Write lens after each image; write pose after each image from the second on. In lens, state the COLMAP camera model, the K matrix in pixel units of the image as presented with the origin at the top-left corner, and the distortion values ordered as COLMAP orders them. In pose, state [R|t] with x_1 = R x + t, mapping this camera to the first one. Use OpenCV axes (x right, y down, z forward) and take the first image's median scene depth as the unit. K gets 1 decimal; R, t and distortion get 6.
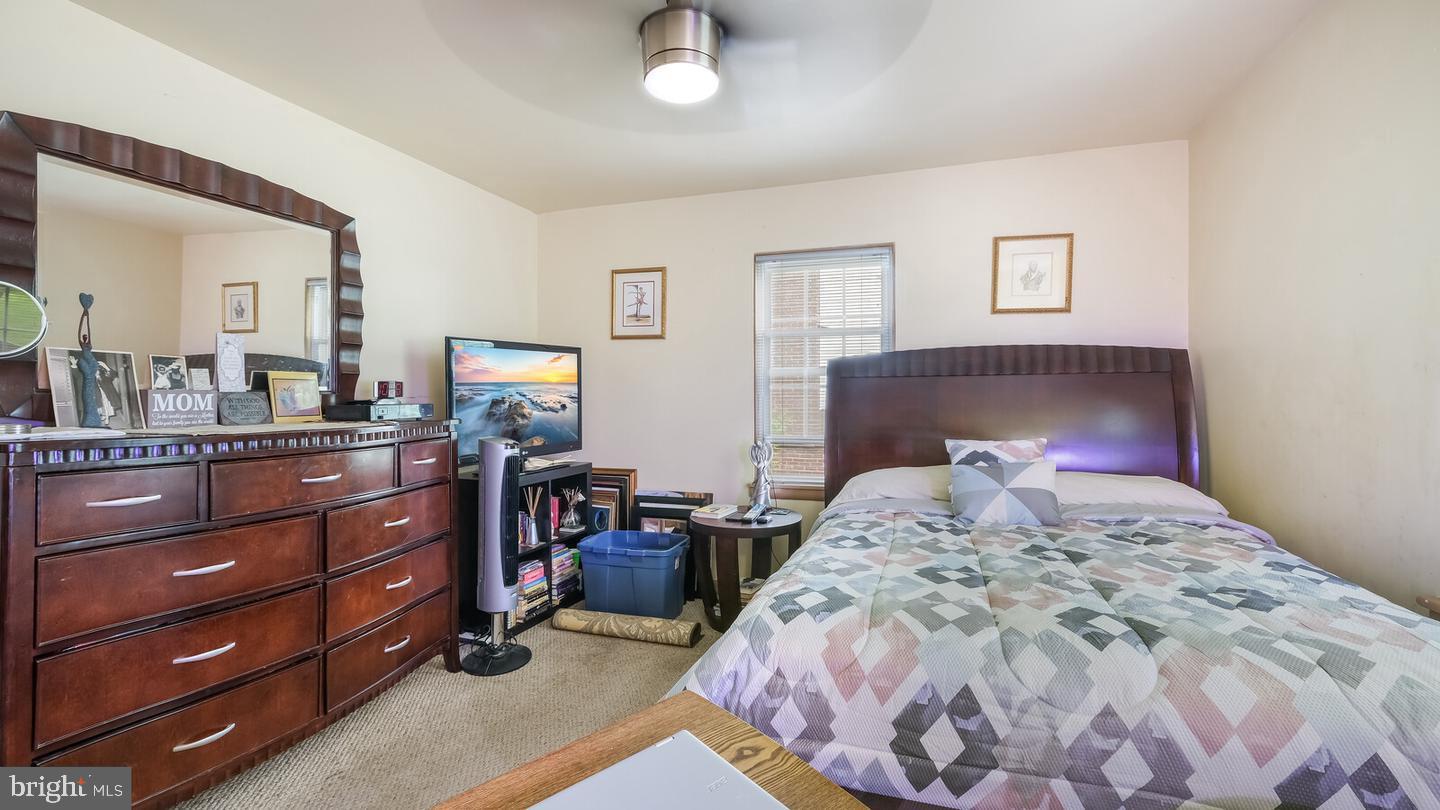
lens RADIAL K [[630.4, 0, 719.5], [0, 630.4, 396.6], [0, 0, 1]] dist [0.004659, -0.000302]
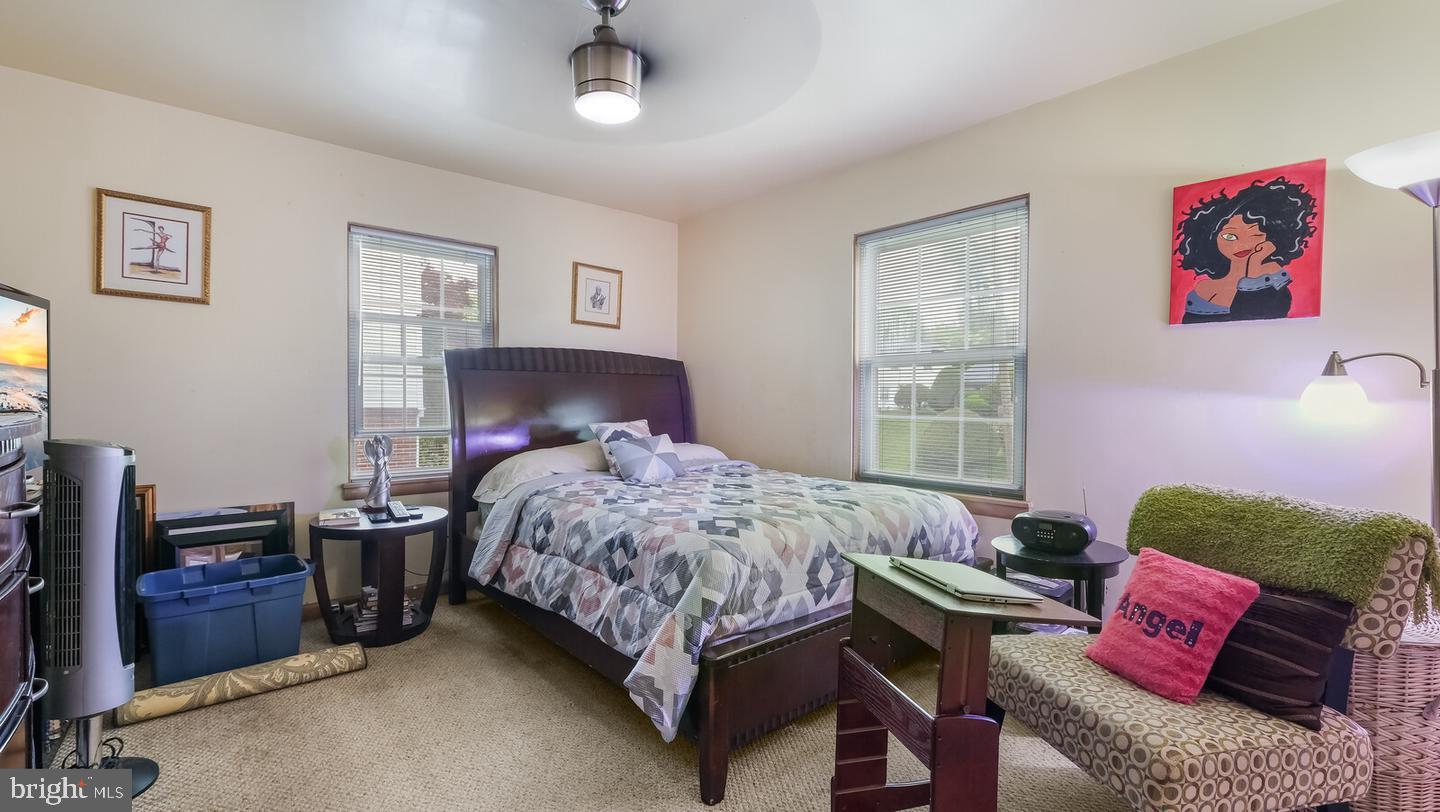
lens RADIAL K [[624.3, 0, 719.2], [0, 624.3, 409.5], [0, 0, 1]] dist [0.001364, -0.000032]
pose [[0.512089, -0.007878, 0.858896, -0.514738], [-0.010737, 0.999821, 0.015572, 0.017503], [-0.858865, -0.017196, 0.511913, 0.131333]]
